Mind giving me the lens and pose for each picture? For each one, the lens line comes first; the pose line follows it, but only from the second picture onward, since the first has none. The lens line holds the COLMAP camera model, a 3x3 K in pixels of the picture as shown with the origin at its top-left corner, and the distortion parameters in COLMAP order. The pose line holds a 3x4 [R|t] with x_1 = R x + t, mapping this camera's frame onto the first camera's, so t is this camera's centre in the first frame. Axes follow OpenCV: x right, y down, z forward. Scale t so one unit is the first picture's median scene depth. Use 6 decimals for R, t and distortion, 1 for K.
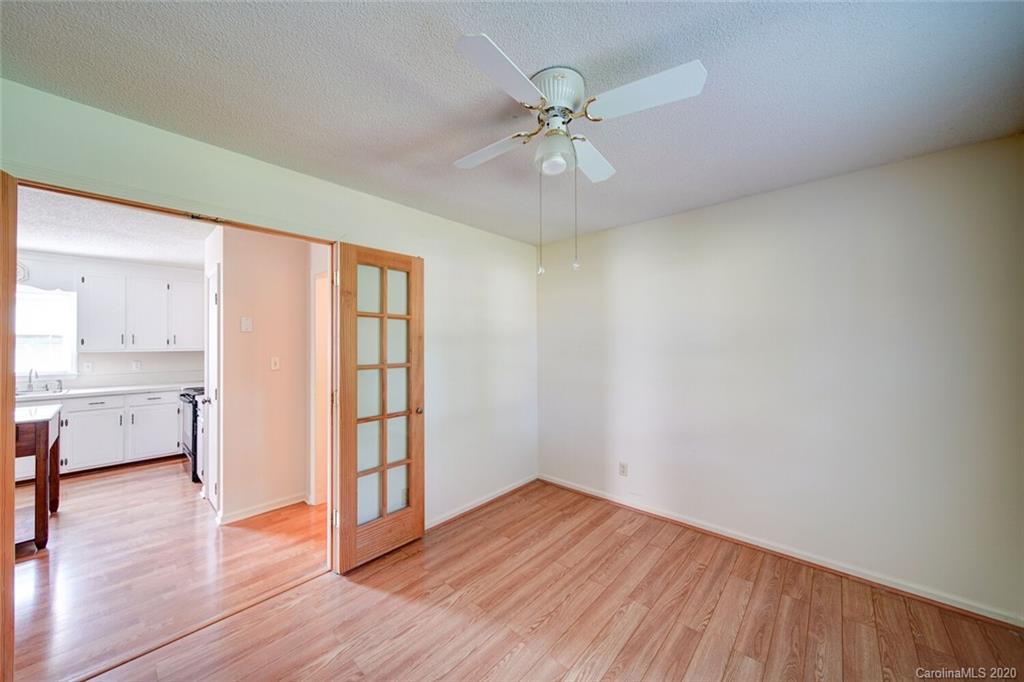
lens RADIAL K [[361.7, 0, 512.2], [0, 361.7, 341.6], [0, 0, 1]] dist [-0.000800, -0.000050]
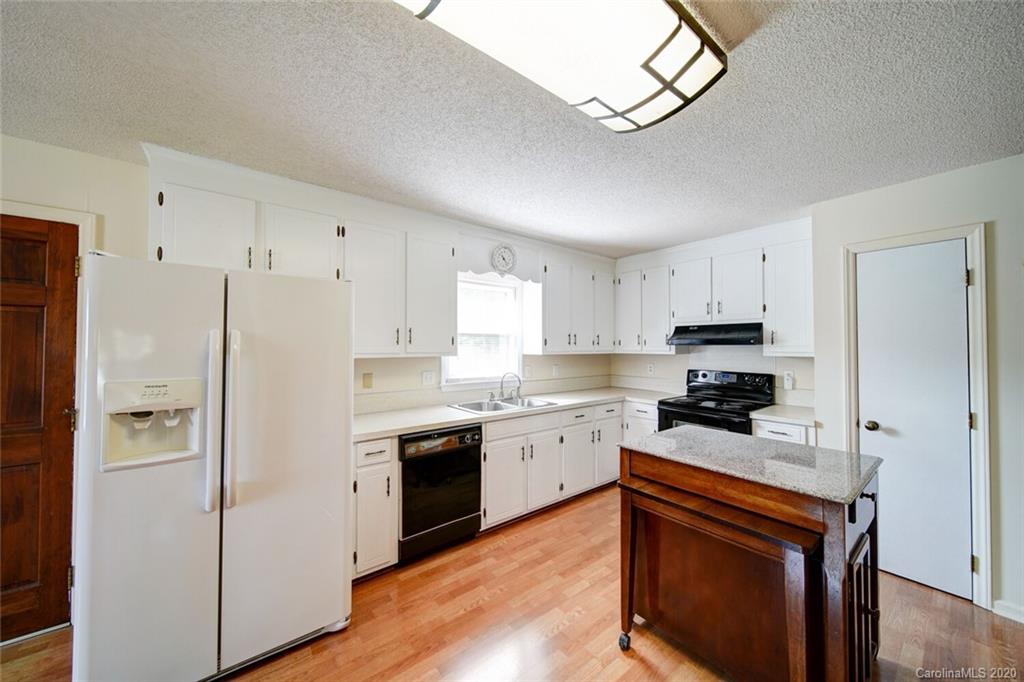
lens RADIAL K [[361.7, 0, 516.5], [0, 361.7, 344.0], [0, 0, 1]] dist [-0.000800, -0.000050]
pose [[0.984367, 0.008668, -0.175918, -1.107113], [-0.007234, 0.999935, 0.008792, -0.002018], [0.175983, -0.007382, 0.984365, 0.150361]]
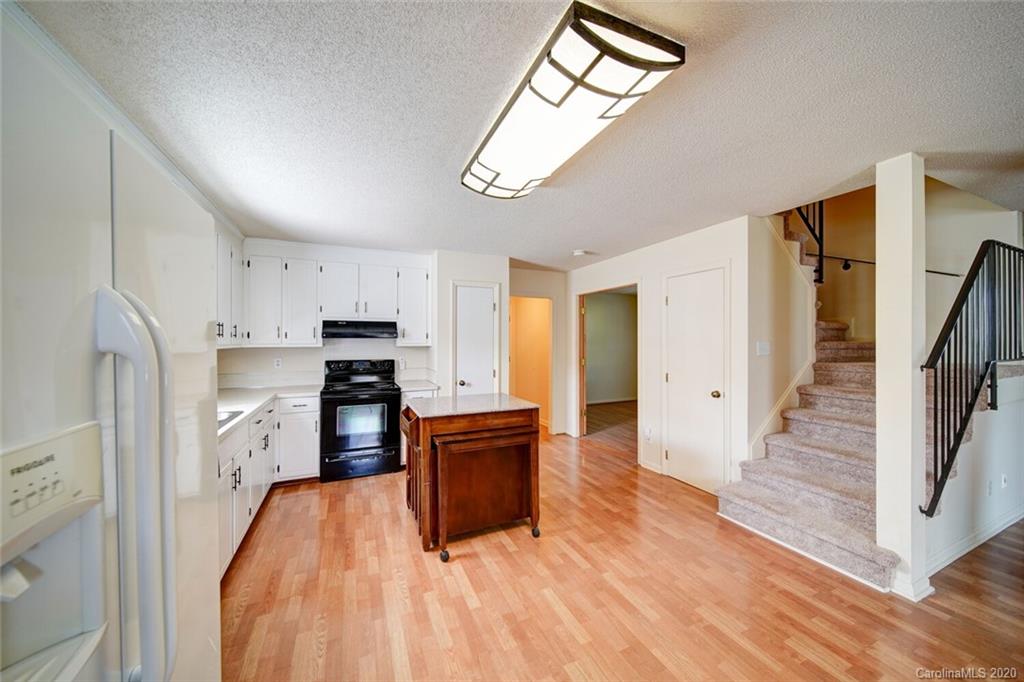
lens RADIAL K [[361.7, 0, 512.5], [0, 361.7, 340.8], [0, 0, 1]] dist [-0.000800, -0.000050]
pose [[0.409750, 0.010644, 0.912136, -1.539588], [-0.013063, 0.999898, -0.005800, 0.012100], [-0.912104, -0.009538, 0.409848, 0.261360]]
